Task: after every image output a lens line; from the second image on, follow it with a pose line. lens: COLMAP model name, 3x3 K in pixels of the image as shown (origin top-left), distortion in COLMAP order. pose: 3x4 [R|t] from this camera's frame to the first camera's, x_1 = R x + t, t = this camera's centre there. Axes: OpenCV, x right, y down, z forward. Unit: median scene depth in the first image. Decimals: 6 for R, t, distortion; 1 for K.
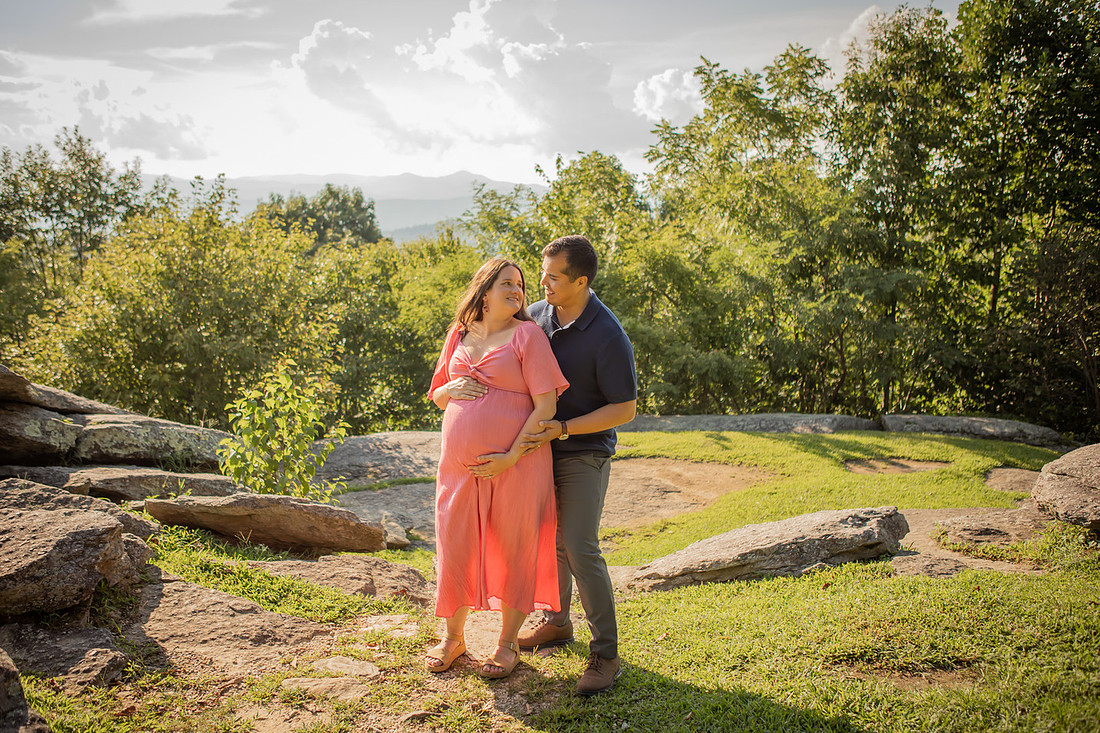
lens RADIAL K [[991.0, 0, 526.3], [0, 991.0, 363.3], [0, 0, 1]] dist [-0.075479, 0.084881]
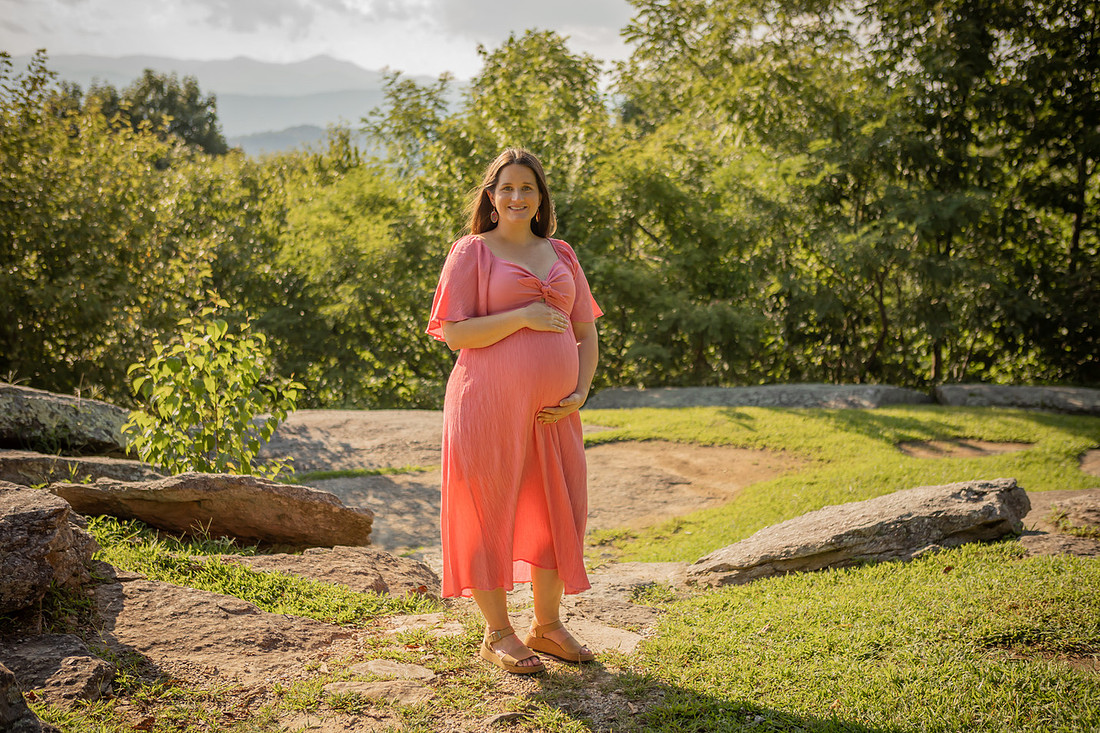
lens RADIAL K [[1379.1, 0, 552.9], [0, 1379.1, 392.0], [0, 0, 1]] dist [-0.002144, -0.007430]
pose [[0.994855, -0.008347, 0.100964, -0.060362], [0.003718, 0.998937, 0.045953, 0.011549], [-0.101240, -0.045341, 0.993828, -0.043454]]
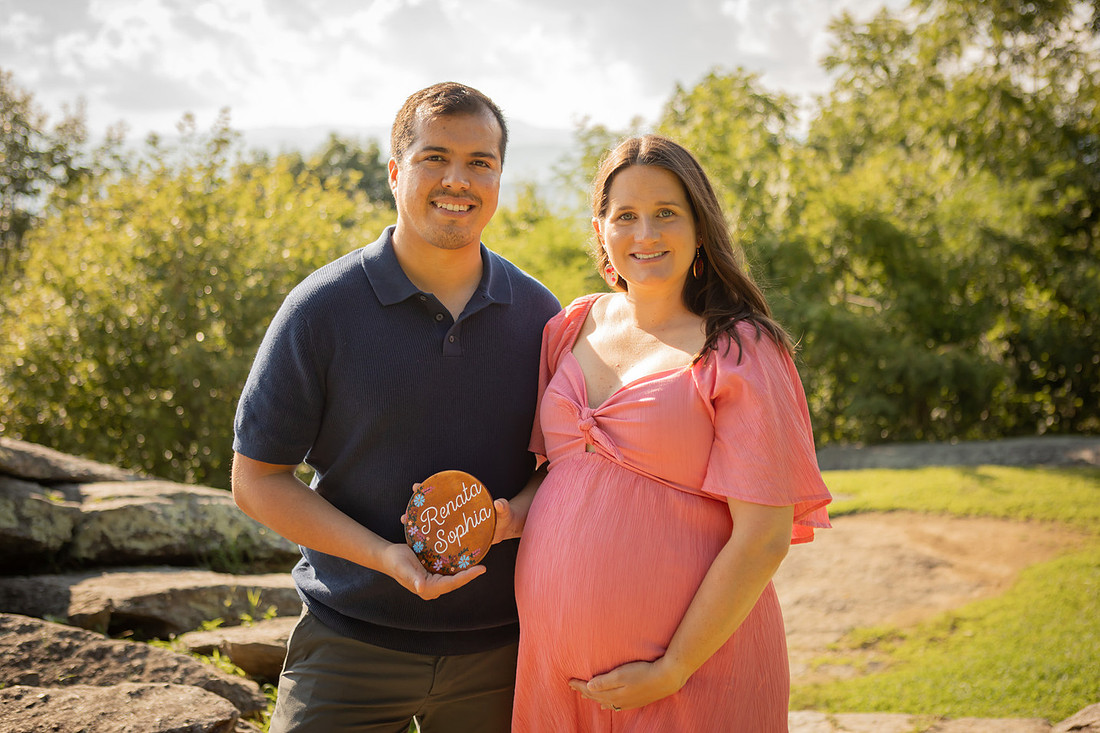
lens RADIAL K [[1339.8, 0, 552.1], [0, 1339.8, 365.6], [0, 0, 1]] dist [-0.013192, 0.034956]
pose [[0.999202, -0.032251, -0.023566, -0.091132], [0.032124, 0.999467, -0.005765, -0.006135], [0.023739, 0.005004, 0.999706, 0.113382]]
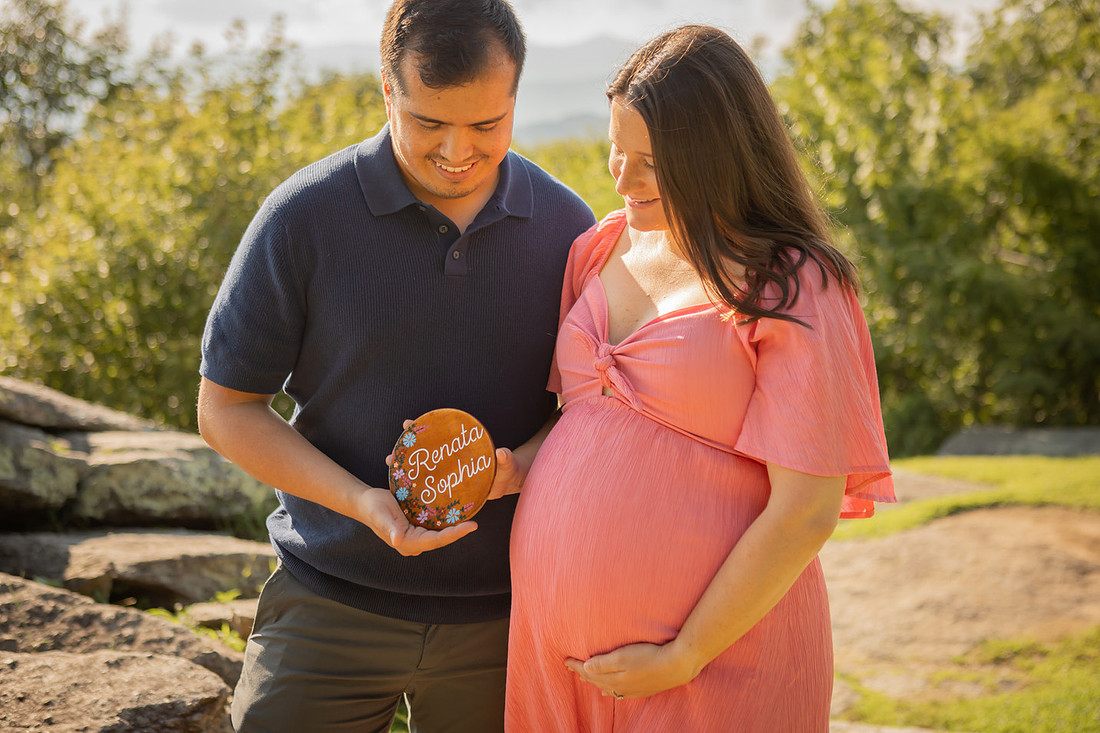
lens RADIAL K [[1542.6, 0, 550.4], [0, 1542.6, 369.4], [0, 0, 1]] dist [0.034353, -0.006122]
pose [[0.995492, 0.001241, -0.094836, -0.079866], [0.000672, 0.999797, 0.020141, -0.000829], [0.094841, -0.020114, 0.995289, 0.119087]]
